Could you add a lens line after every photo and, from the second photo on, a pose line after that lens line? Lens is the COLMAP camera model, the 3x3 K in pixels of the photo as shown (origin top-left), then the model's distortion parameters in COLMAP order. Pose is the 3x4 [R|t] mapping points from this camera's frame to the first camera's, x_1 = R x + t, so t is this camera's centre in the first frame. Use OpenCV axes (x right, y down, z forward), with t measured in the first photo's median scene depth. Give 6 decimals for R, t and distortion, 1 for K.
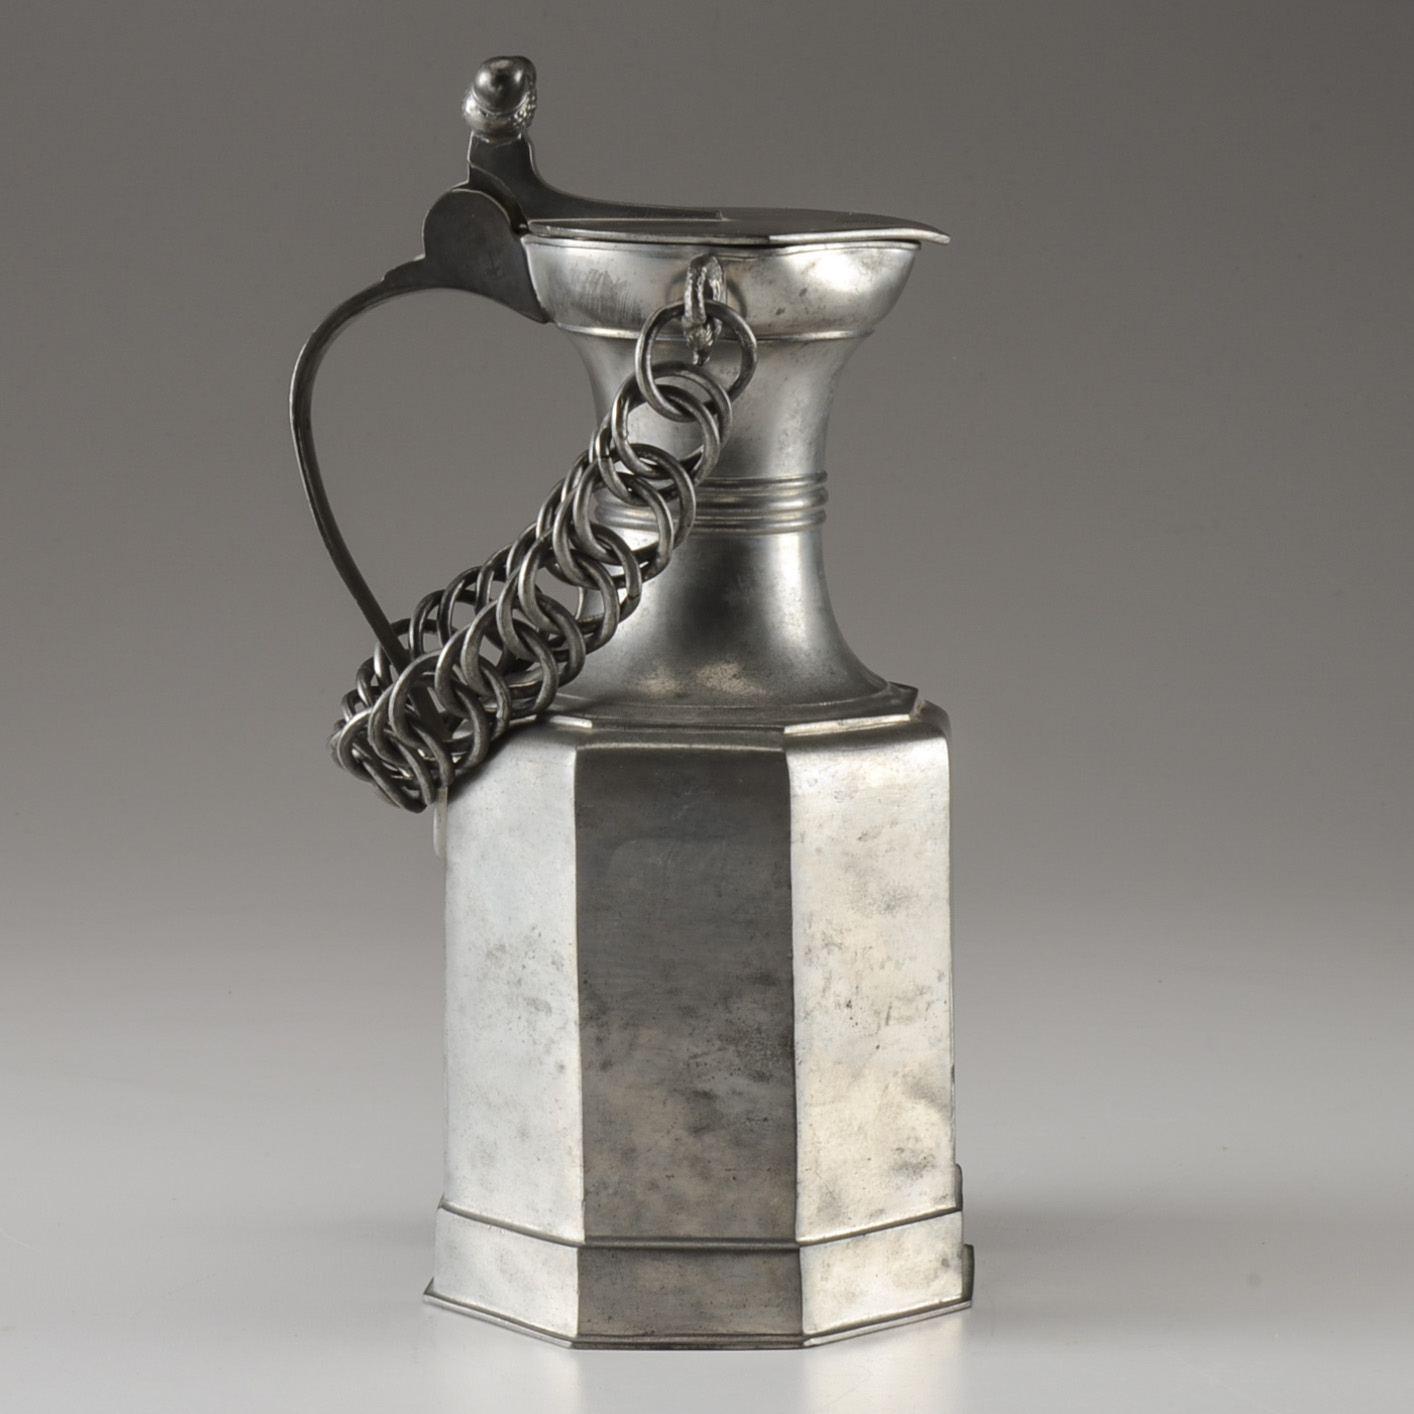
lens RADIAL K [[5571.4, 0, 707.0], [0, 5571.4, 707.0], [0, 0, 1]] dist [-0.054674, -1.491085]
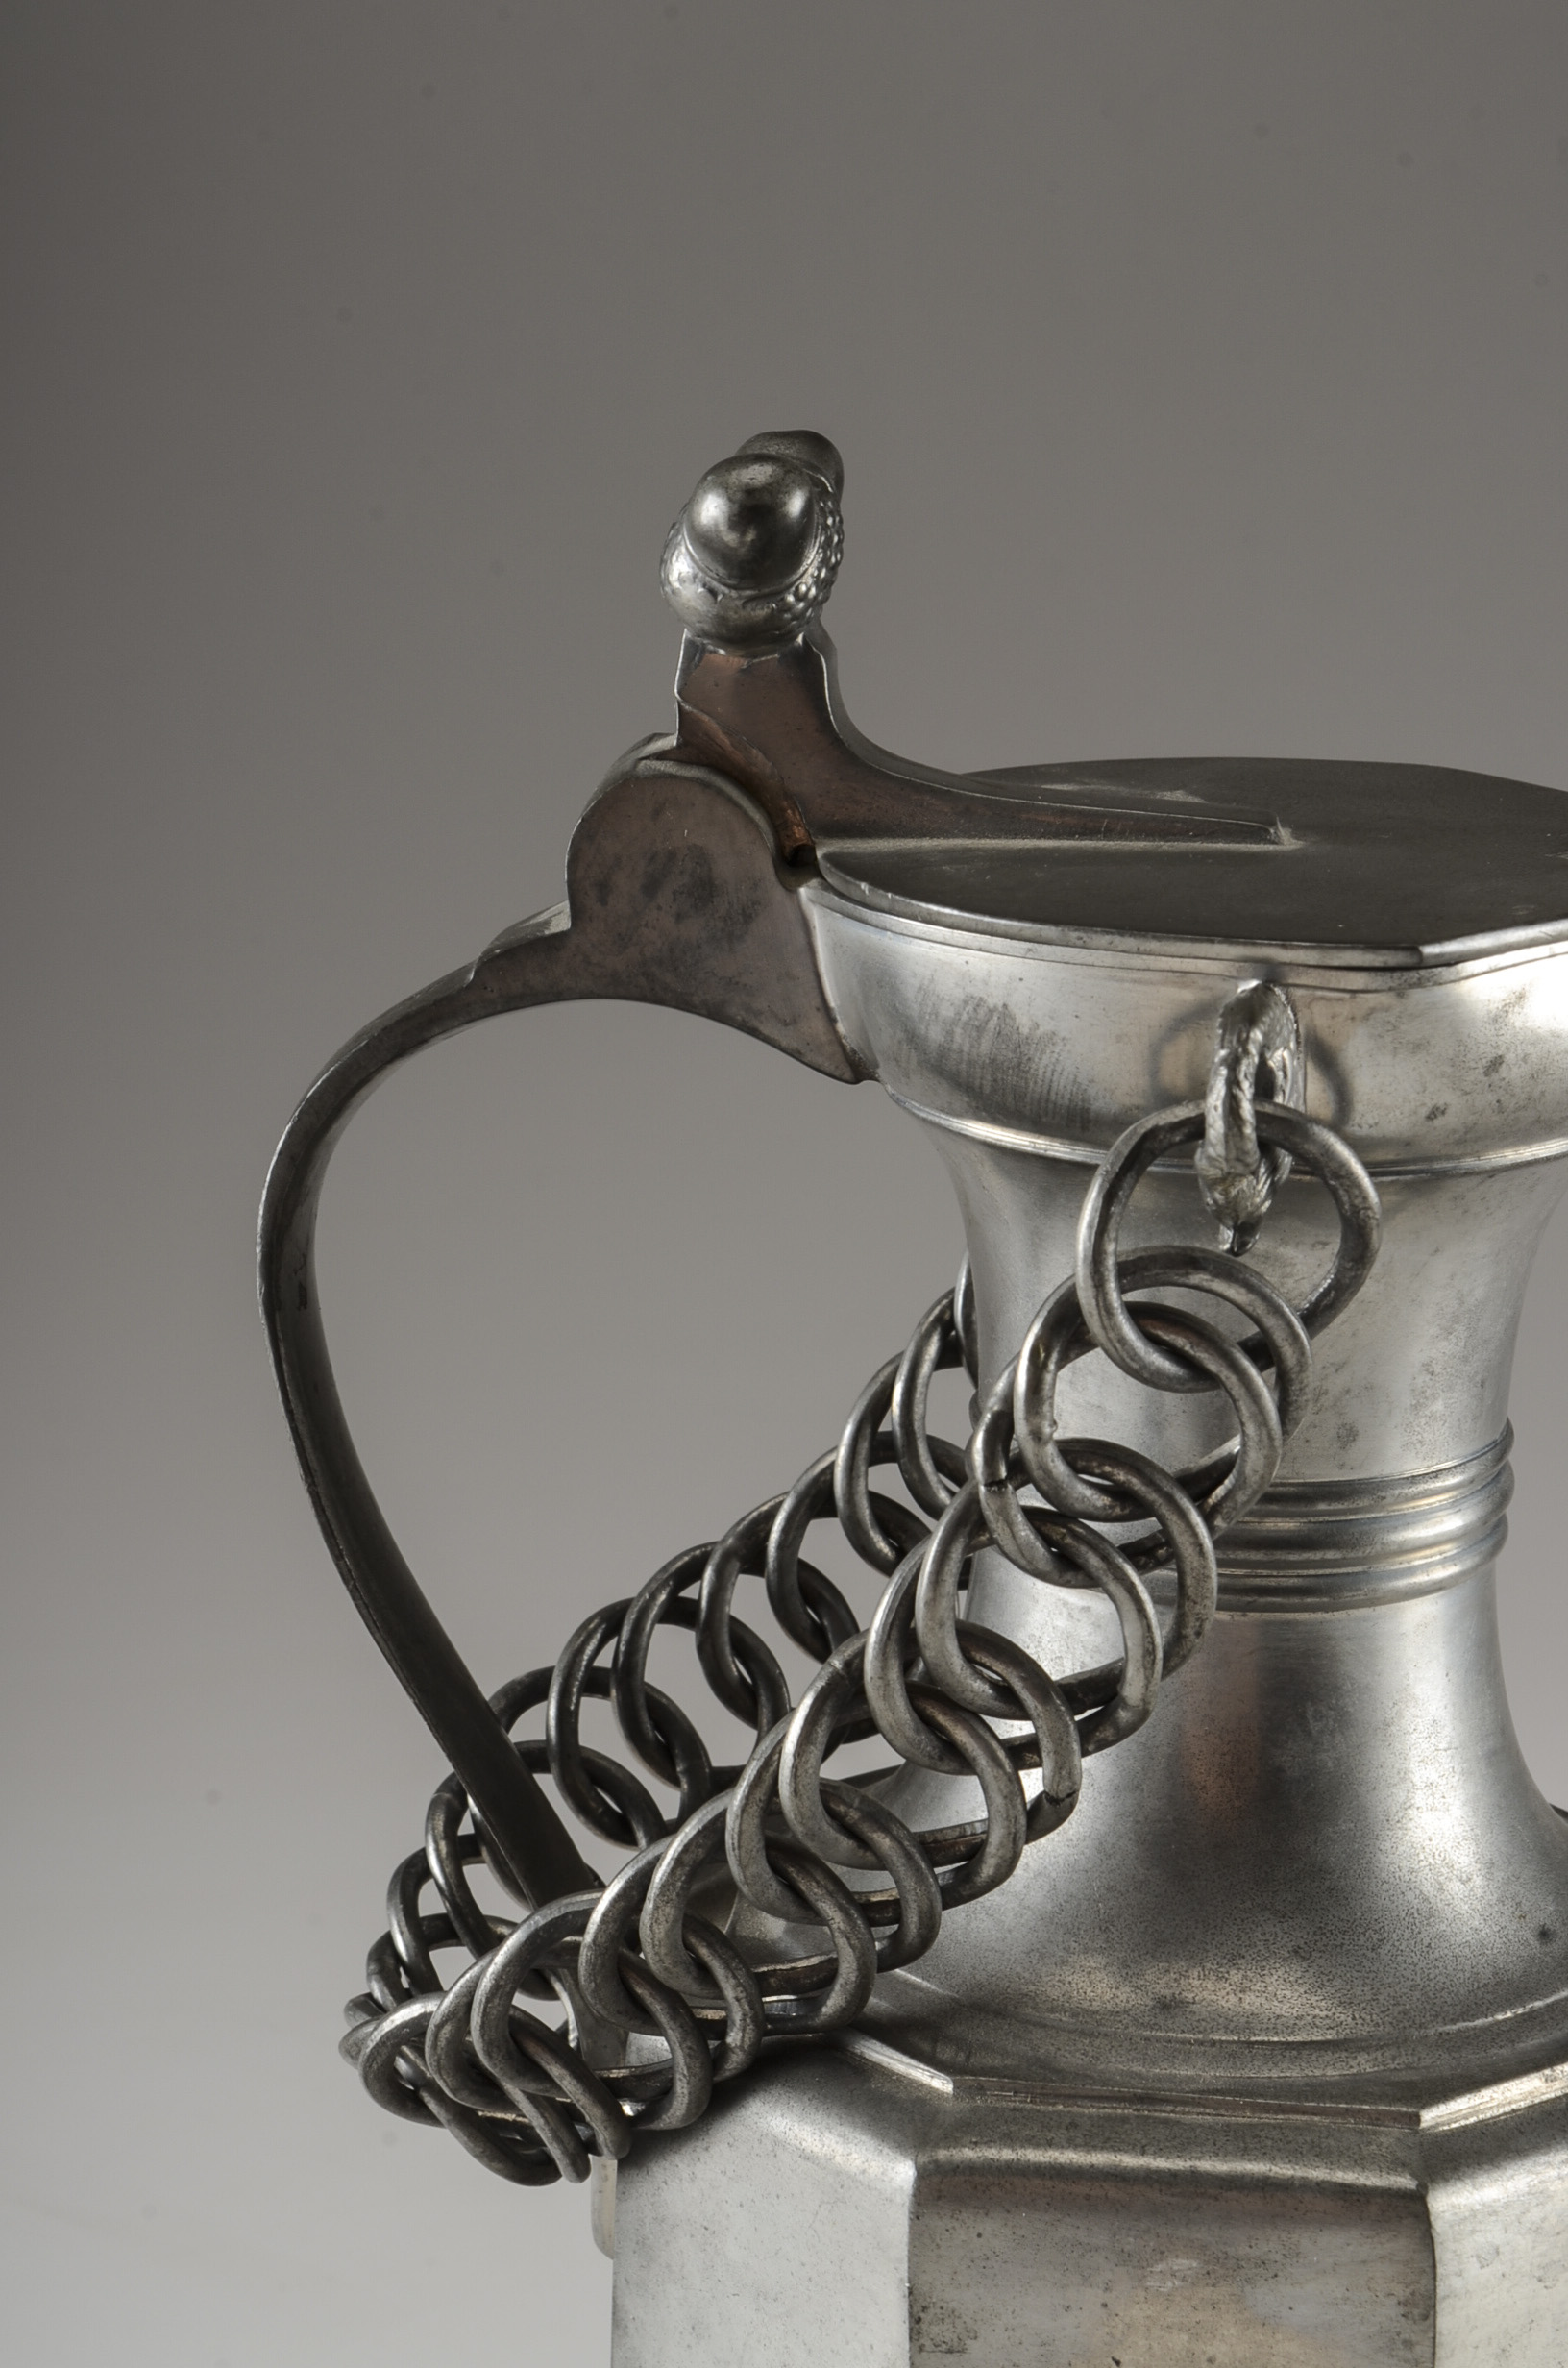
lens RADIAL K [[5333.5, 0, 784.0], [0, 5333.5, 1184.0], [0, 0, 1]] dist [-0.061871, 0.181088]
pose [[0.998658, 0.015713, -0.049349, -0.014753], [-0.011075, 0.995613, 0.092907, -0.100458], [0.050592, -0.092236, 0.994451, 0.608982]]
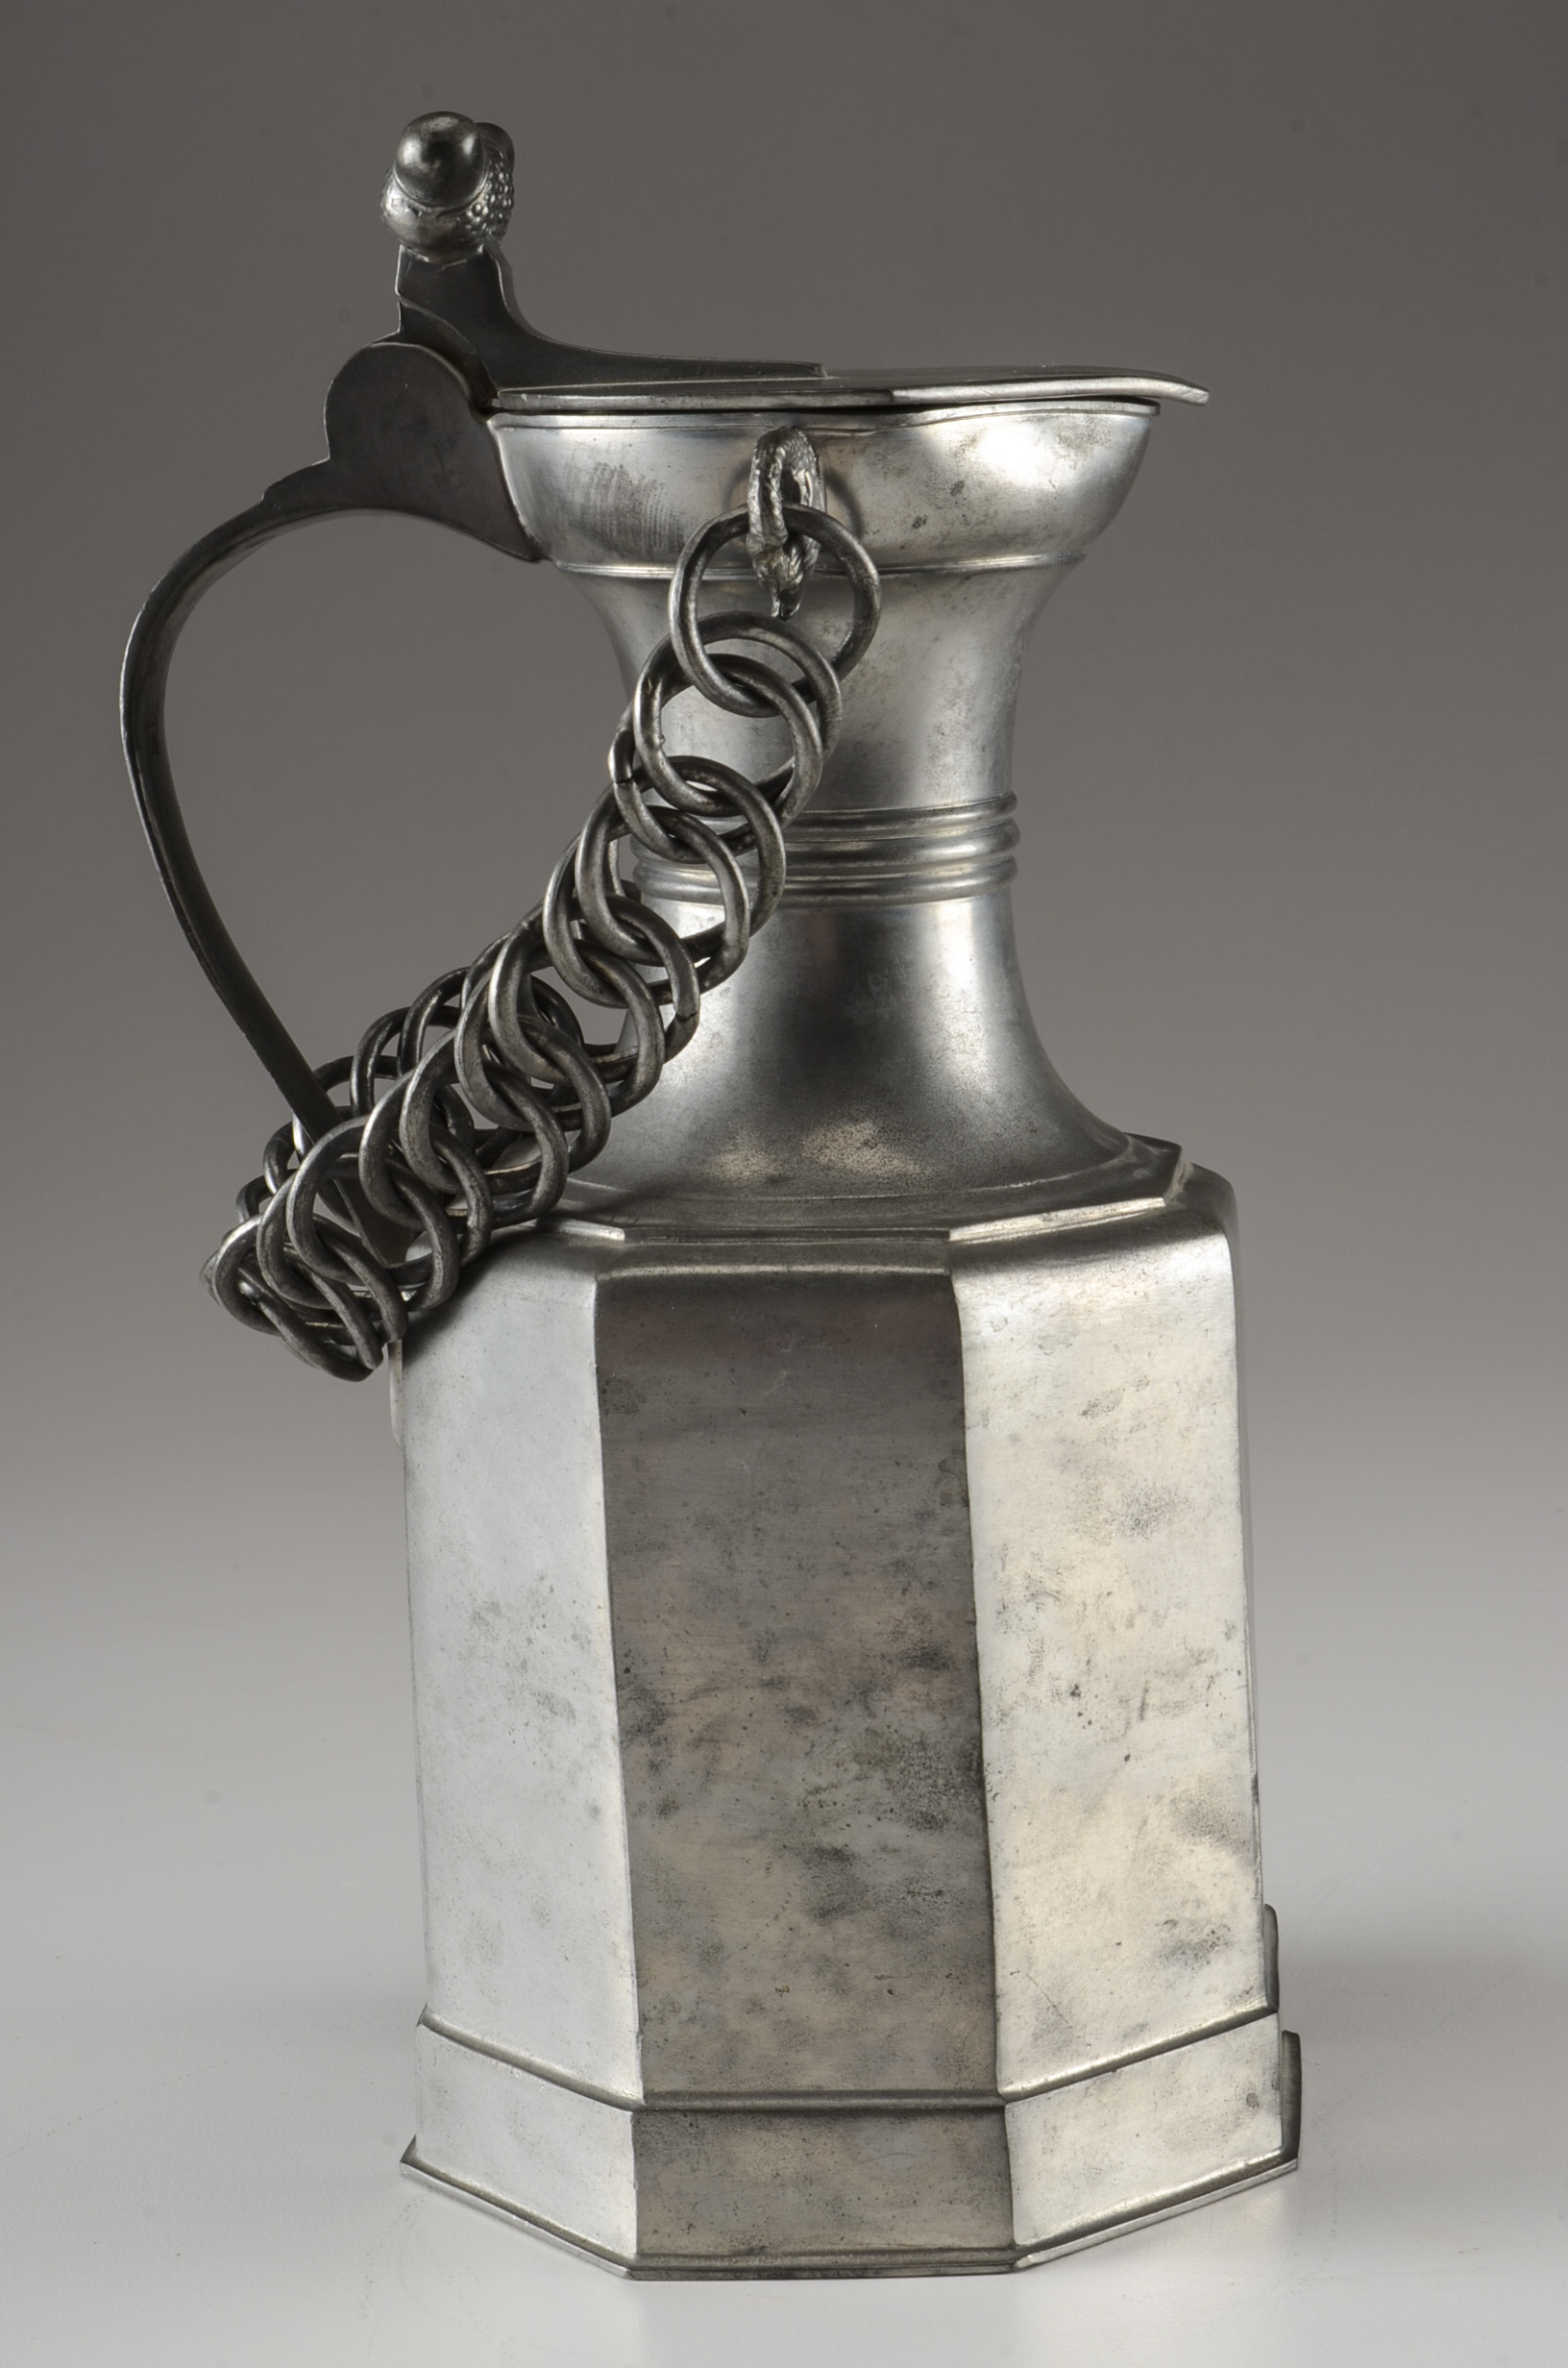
lens RADIAL K [[5333.5, 0, 784.0], [0, 5333.5, 1184.0], [0, 0, 1]] dist [-0.061871, 0.181088]
pose [[0.998310, -0.031257, -0.048988, 0.024065], [0.032560, 0.999131, 0.026037, -0.016427], [0.048131, -0.027588, 0.998460, 0.434597]]
